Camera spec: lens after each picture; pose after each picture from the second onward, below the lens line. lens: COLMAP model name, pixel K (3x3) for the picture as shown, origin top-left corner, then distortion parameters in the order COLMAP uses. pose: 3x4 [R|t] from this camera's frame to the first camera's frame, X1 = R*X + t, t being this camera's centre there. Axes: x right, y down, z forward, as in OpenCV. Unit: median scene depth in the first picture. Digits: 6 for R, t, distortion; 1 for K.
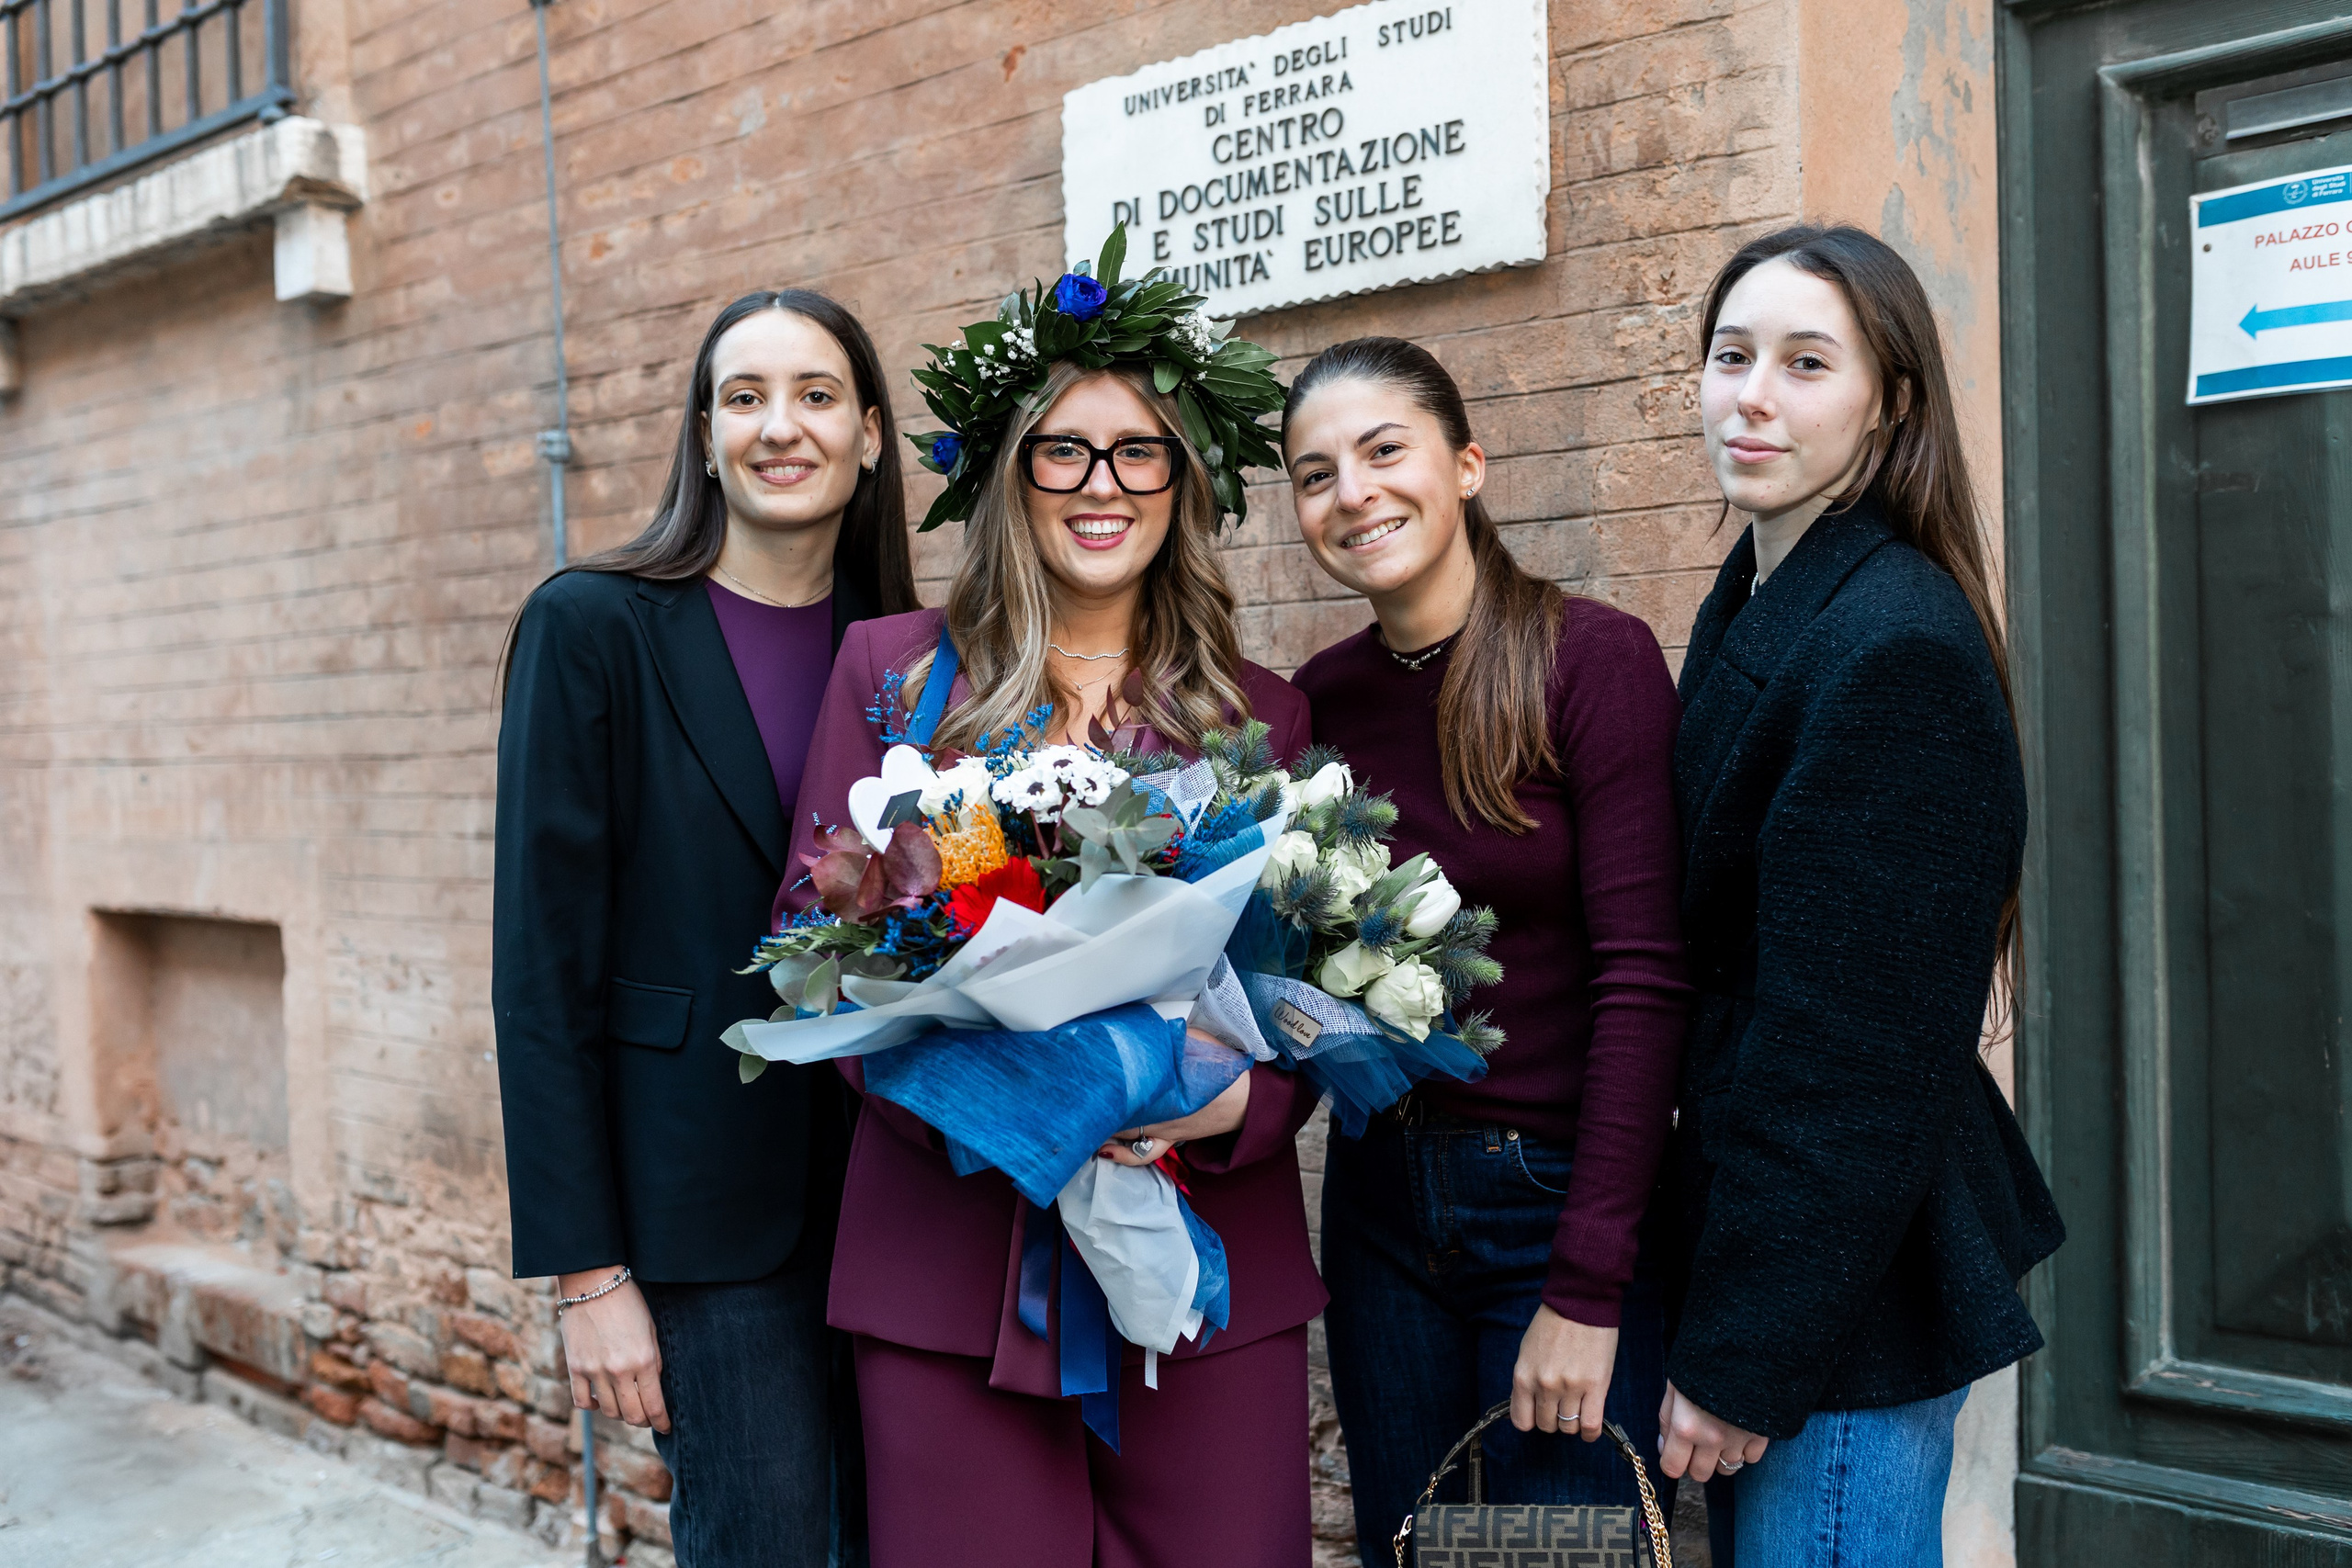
lens RADIAL K [[2227.8, 0, 1168.4], [0, 2227.8, 779.1], [0, 0, 1]] dist [0.001841, -0.004303]
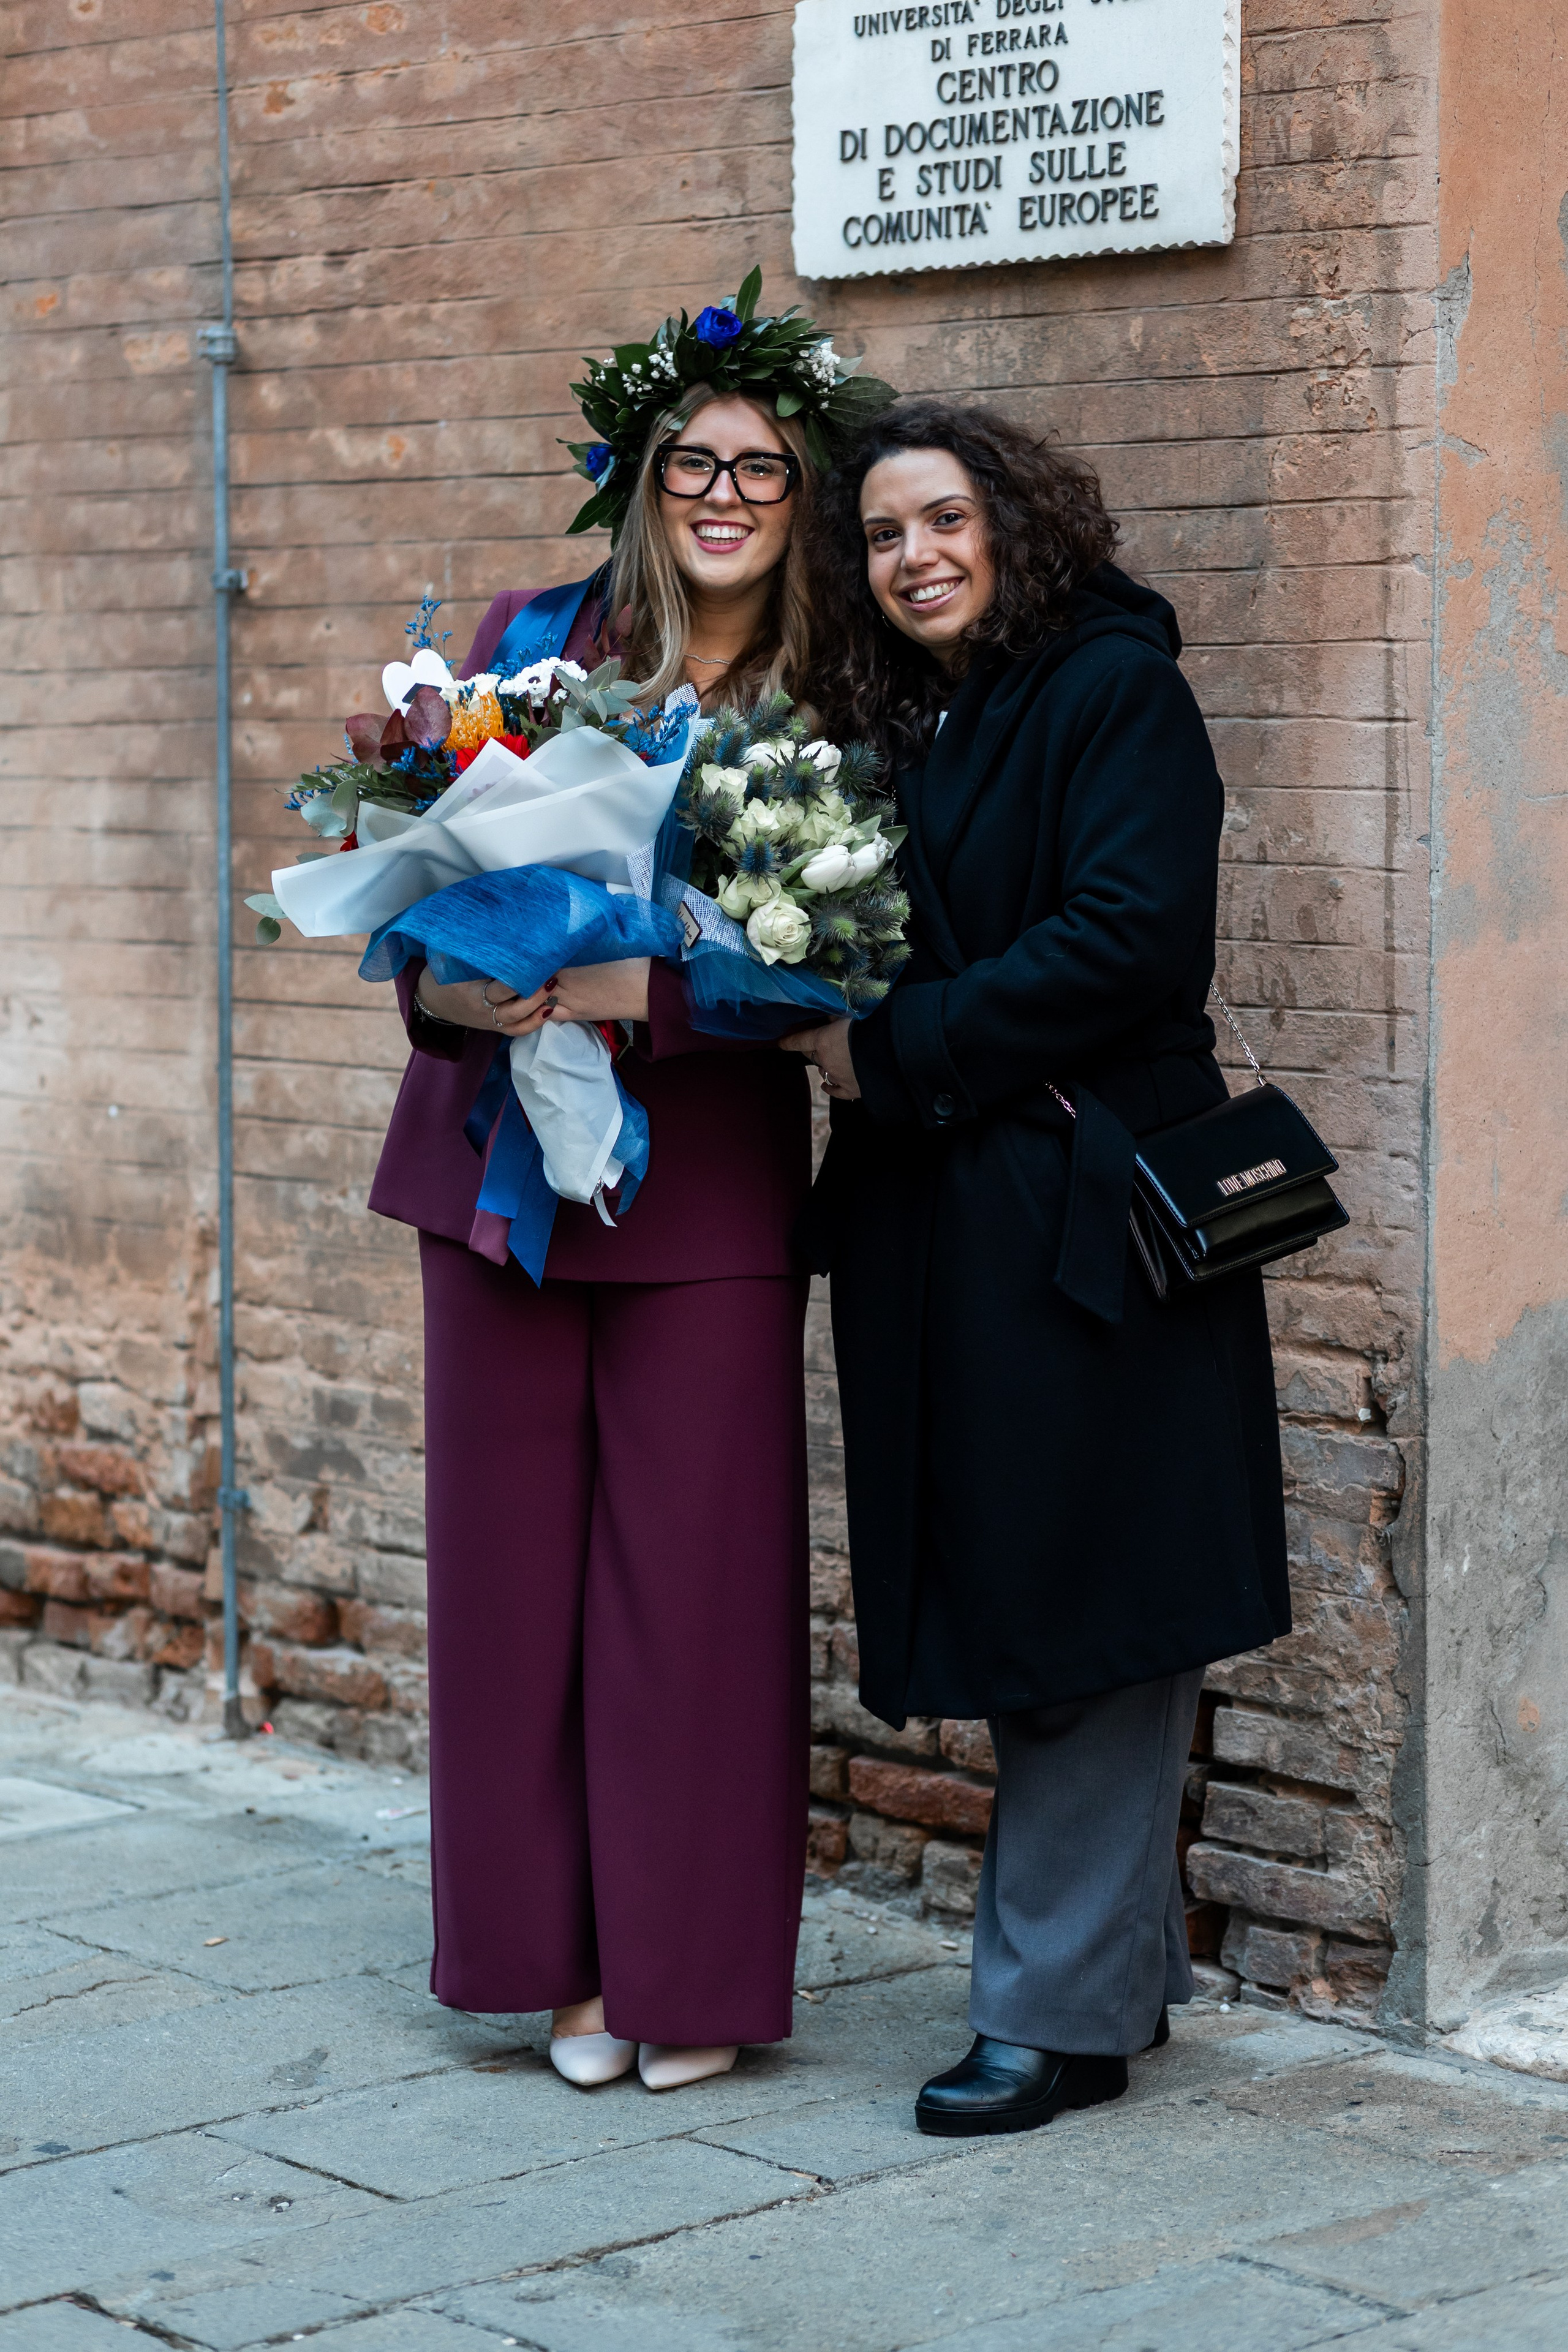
lens RADIAL K [[5684.3, 0, 791.4], [0, 5684.3, 1209.6], [0, 0, 1]] dist [0.039686, -0.437005]
pose [[0.989961, 0.036729, -0.136487, 0.304190], [-0.028197, 0.997556, 0.063930, 0.034960], [0.138501, -0.059440, 0.988577, -1.398942]]
